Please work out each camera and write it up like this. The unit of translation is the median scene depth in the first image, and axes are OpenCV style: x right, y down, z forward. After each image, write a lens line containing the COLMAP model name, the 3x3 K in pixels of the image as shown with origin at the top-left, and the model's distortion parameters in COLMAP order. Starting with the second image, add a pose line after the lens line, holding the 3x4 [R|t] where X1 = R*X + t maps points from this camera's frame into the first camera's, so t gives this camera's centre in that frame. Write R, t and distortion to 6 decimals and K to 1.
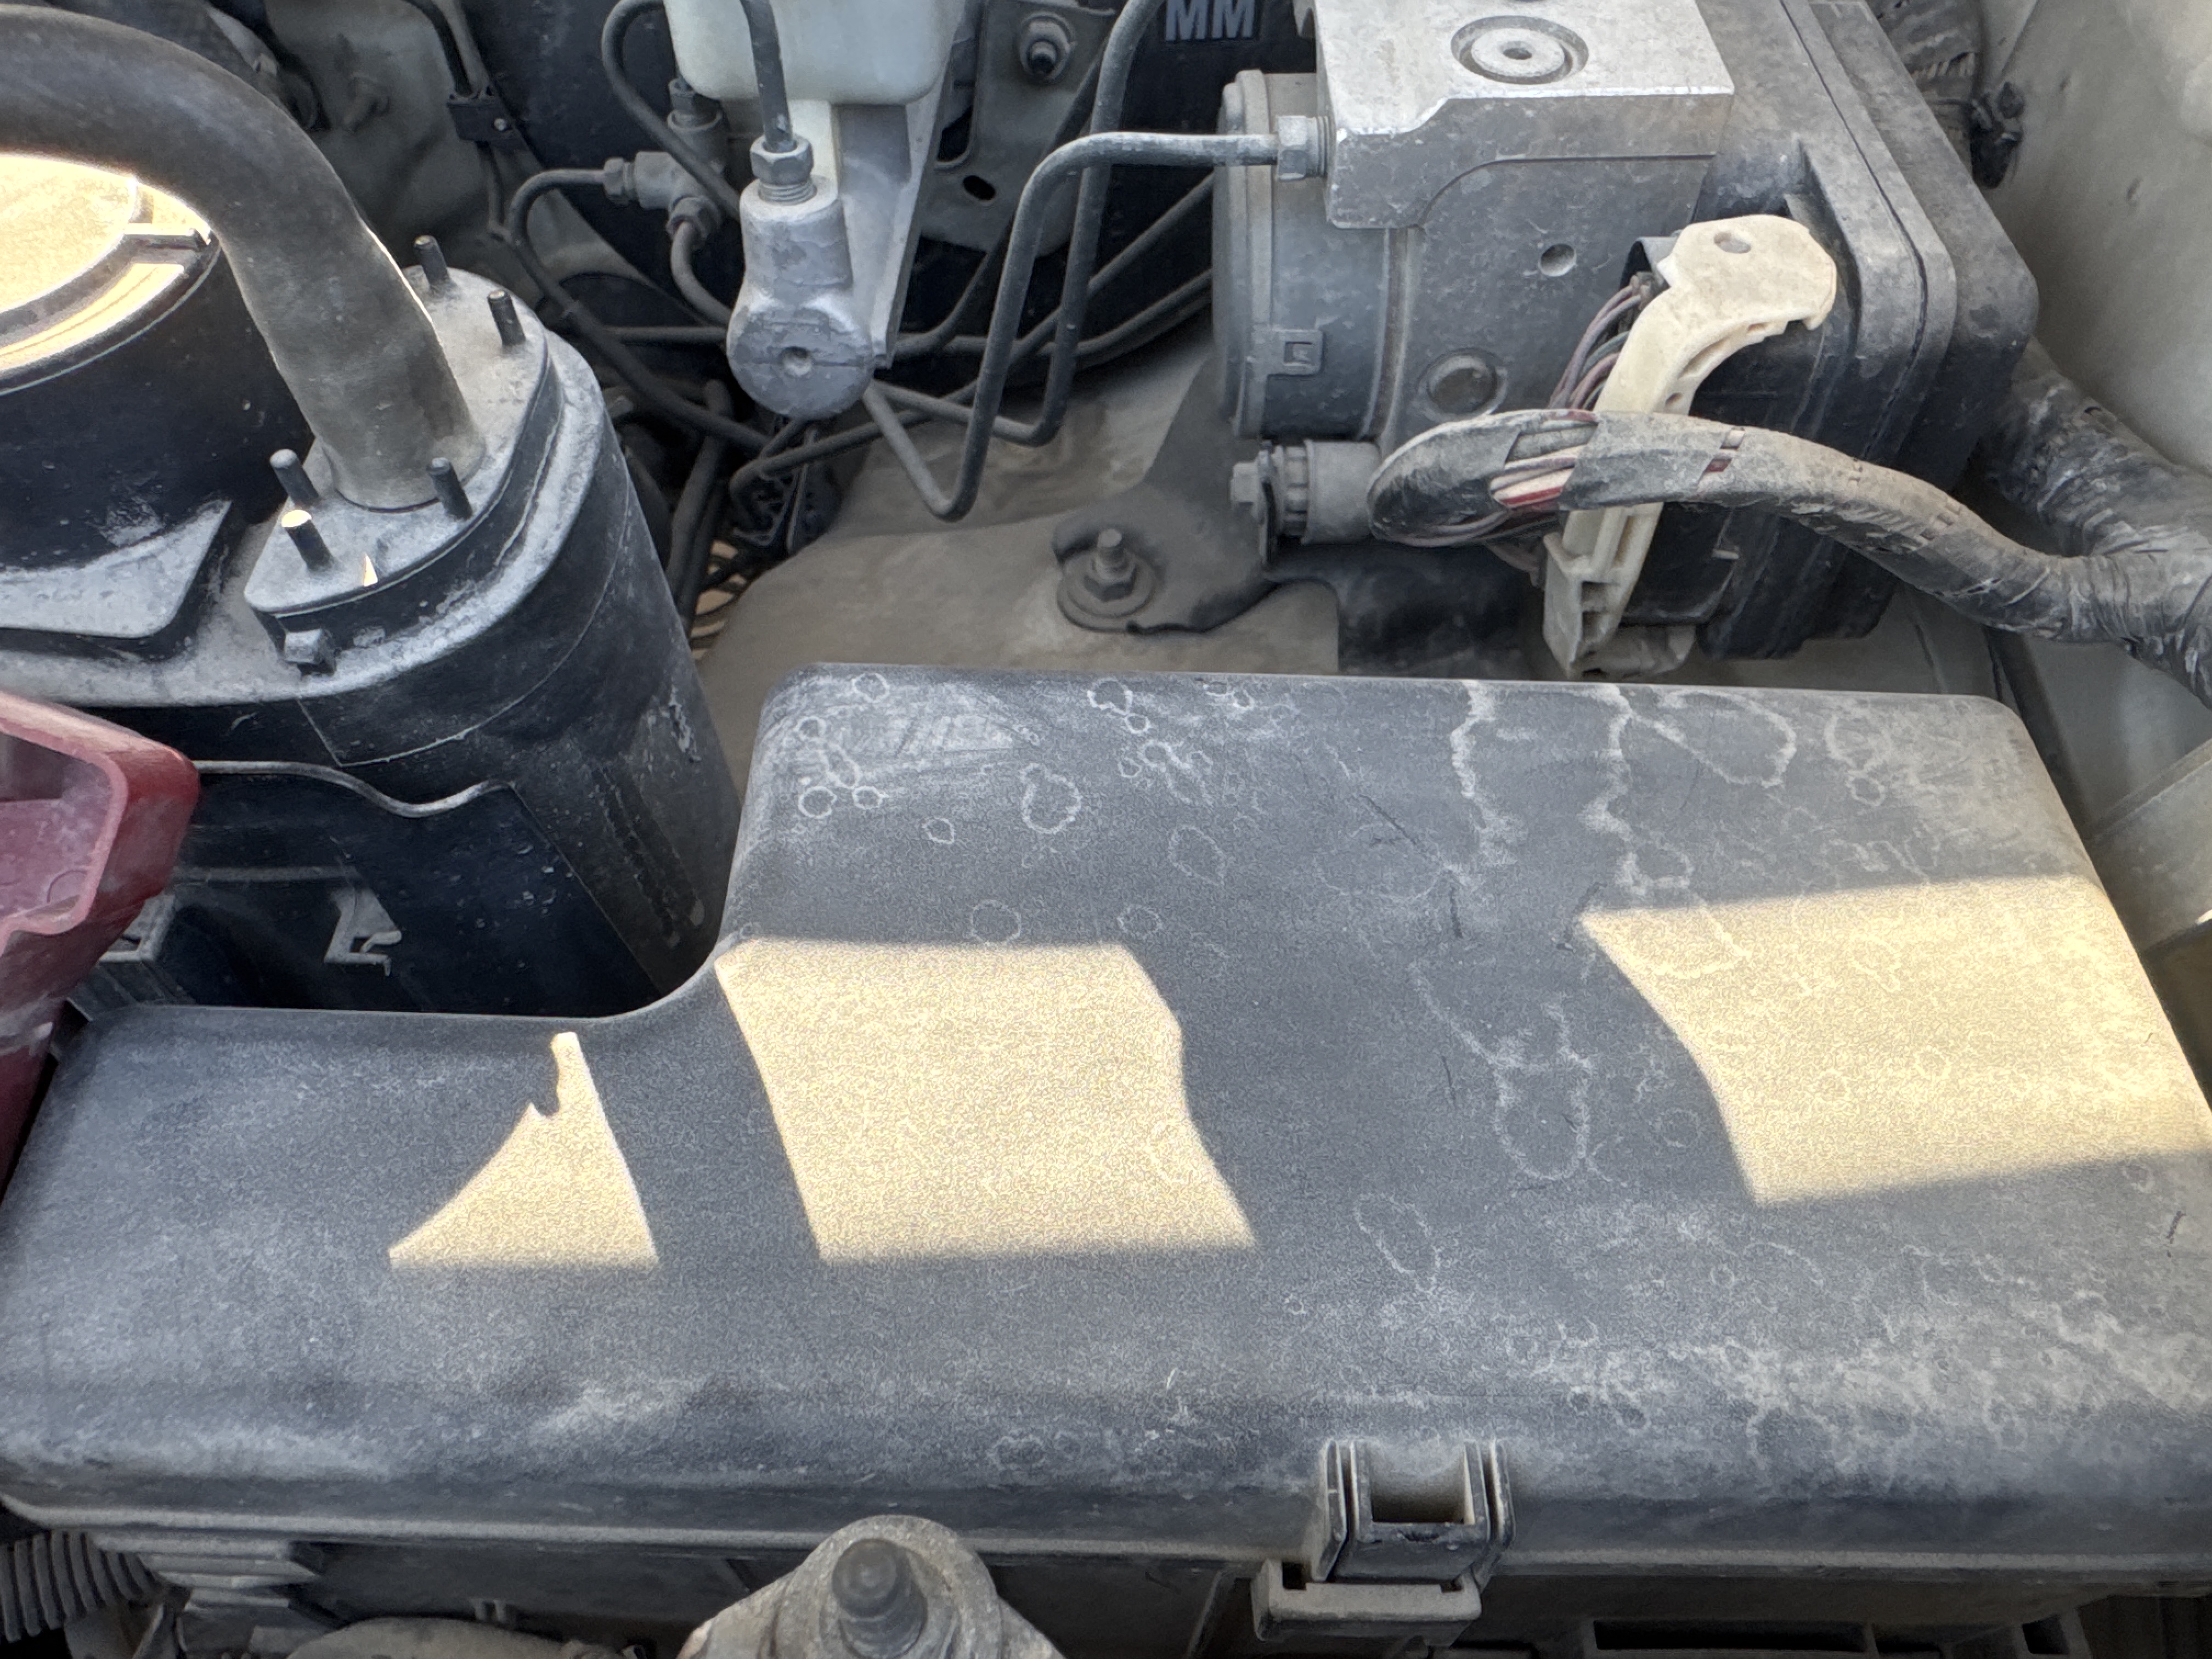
lens RADIAL K [[1567.8, 0, 1105.3], [0, 1567.8, 820.0], [0, 0, 1]] dist [-0.005982, -0.011921]
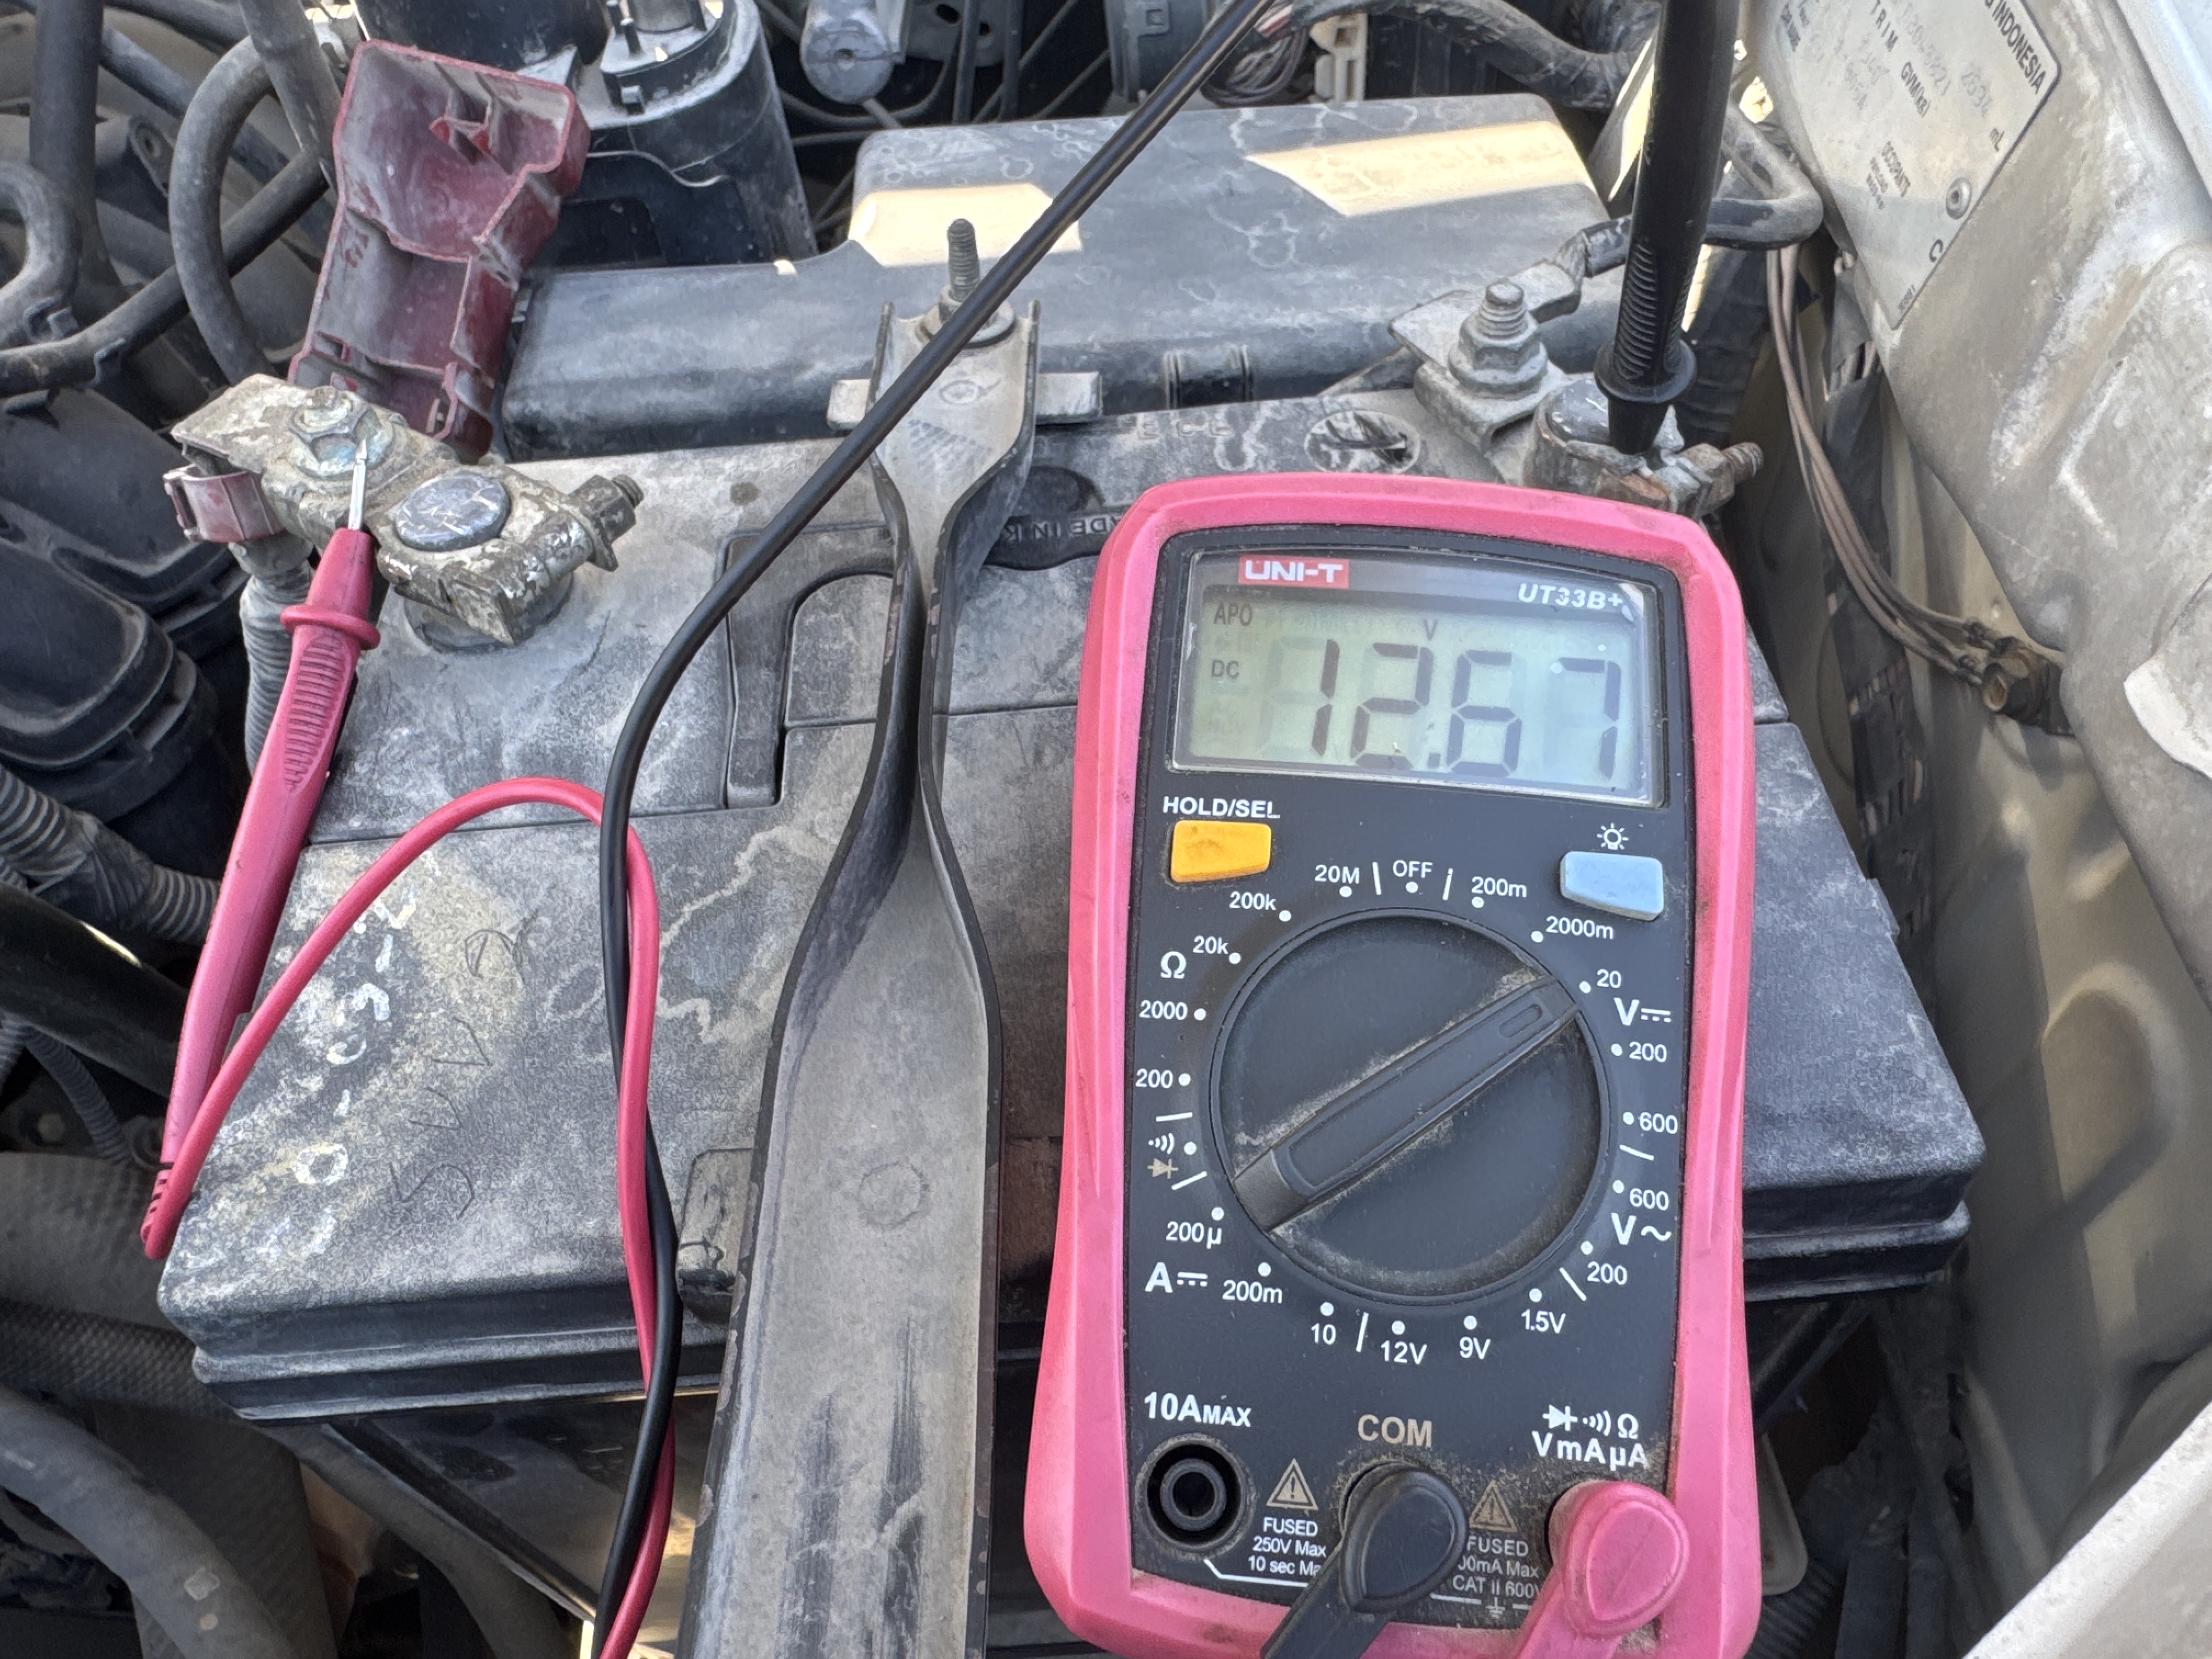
lens RADIAL K [[1567.8, 0, 1109.5], [0, 1567.8, 819.0], [0, 0, 1]] dist [-0.005982, -0.011921]
pose [[0.995736, -0.092056, -0.005915, 0.014543], [0.091779, 0.995104, -0.036674, 0.825645], [0.009262, 0.035975, 0.999310, -0.831210]]
